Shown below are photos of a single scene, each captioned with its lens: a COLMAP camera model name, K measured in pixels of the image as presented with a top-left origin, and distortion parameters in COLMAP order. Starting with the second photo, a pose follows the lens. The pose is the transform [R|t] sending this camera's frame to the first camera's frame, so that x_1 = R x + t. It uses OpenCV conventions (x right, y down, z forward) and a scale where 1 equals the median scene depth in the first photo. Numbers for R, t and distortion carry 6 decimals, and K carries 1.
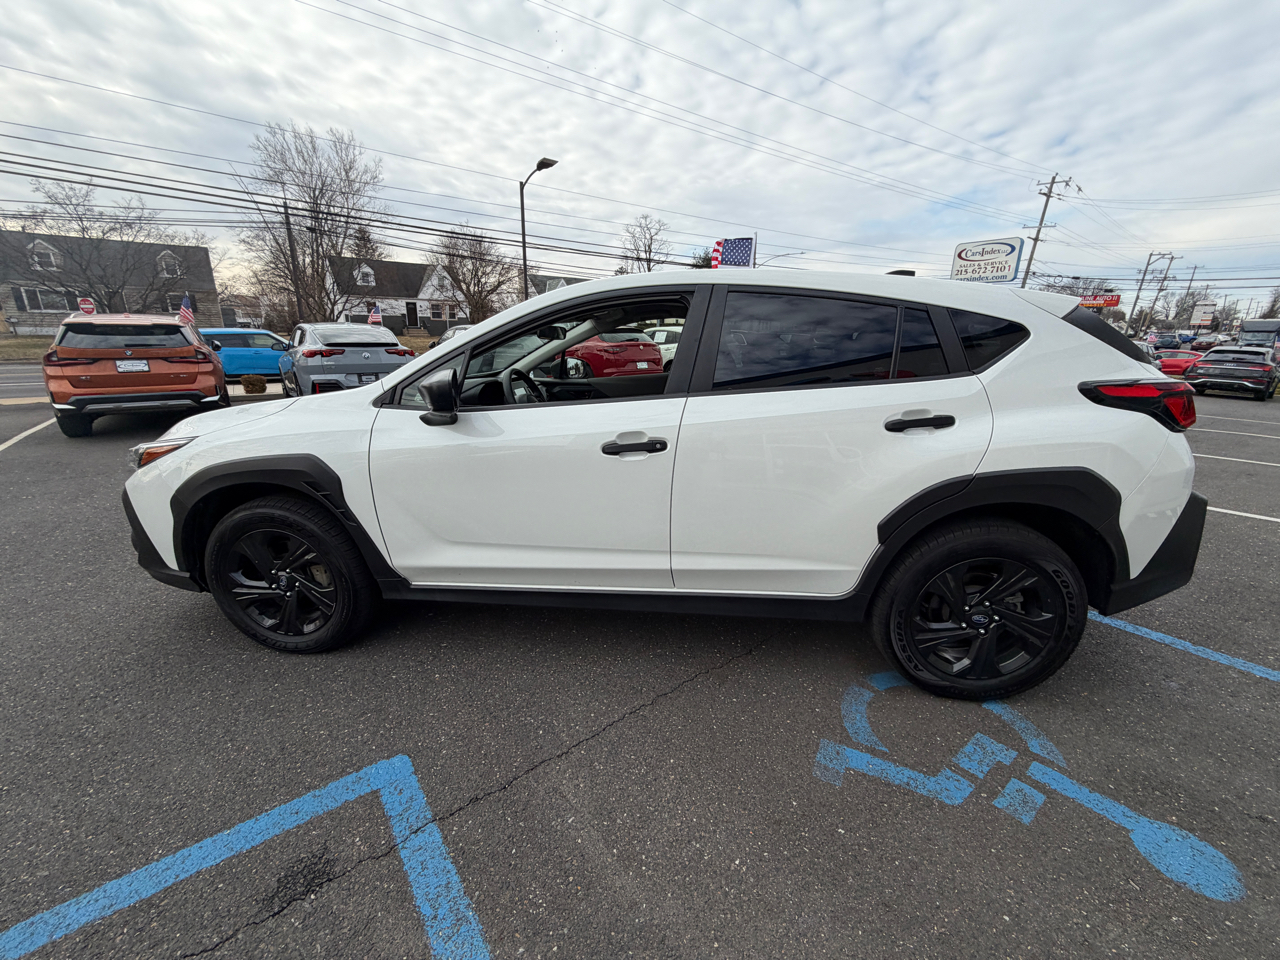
lens RADIAL K [[505.8, 0, 636.2], [0, 505.8, 488.1], [0, 0, 1]] dist [-0.000332, -0.000089]
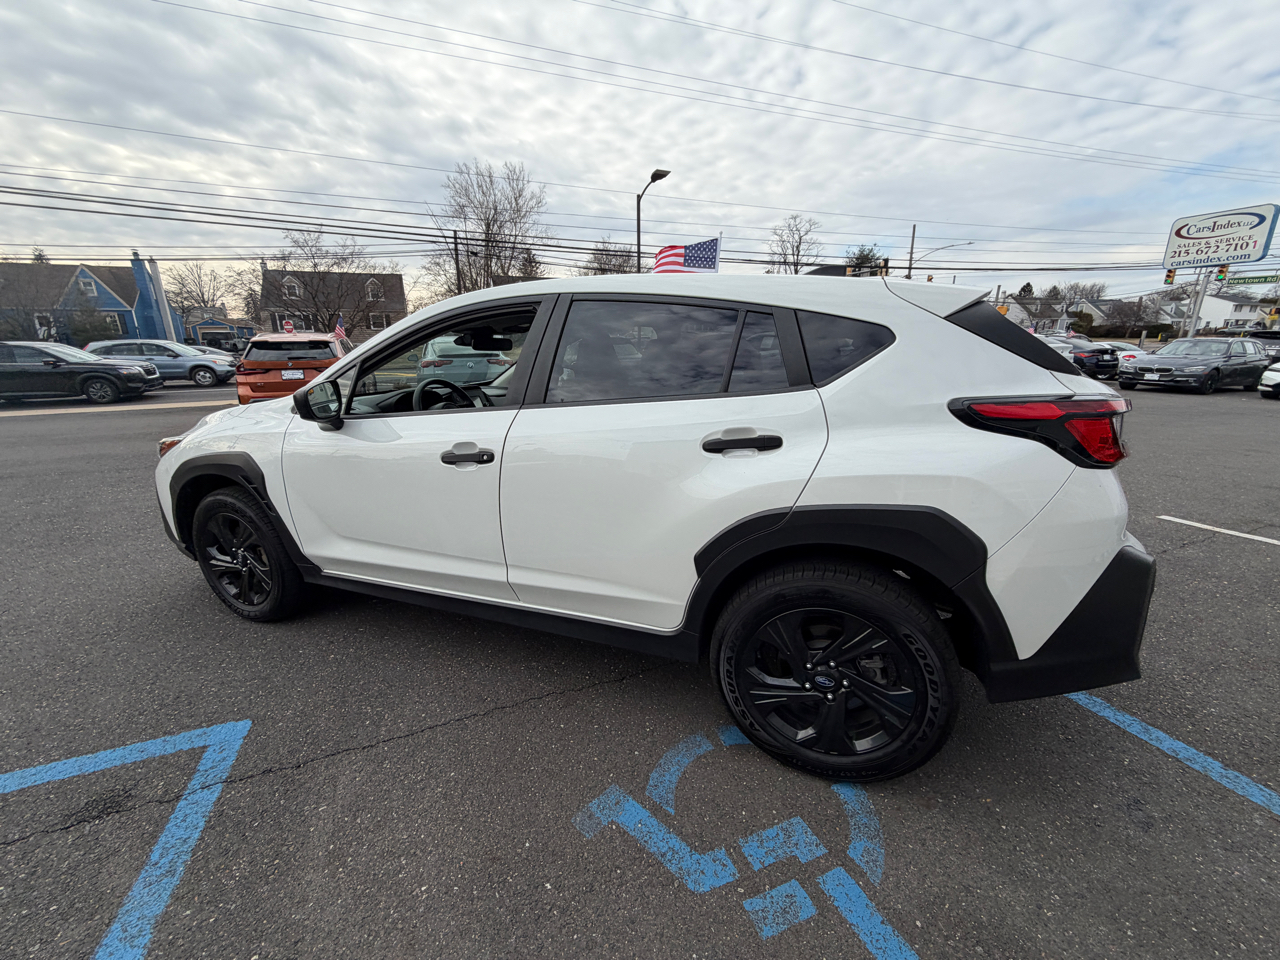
lens RADIAL K [[504.1, 0, 635.7], [0, 504.1, 490.2], [0, 0, 1]] dist [0.000104, -0.000141]
pose [[0.962961, 0.057661, -0.263403, 0.534563], [-0.059271, 0.998240, 0.001838, -0.034765], [0.263046, 0.013843, 0.964684, 0.105624]]
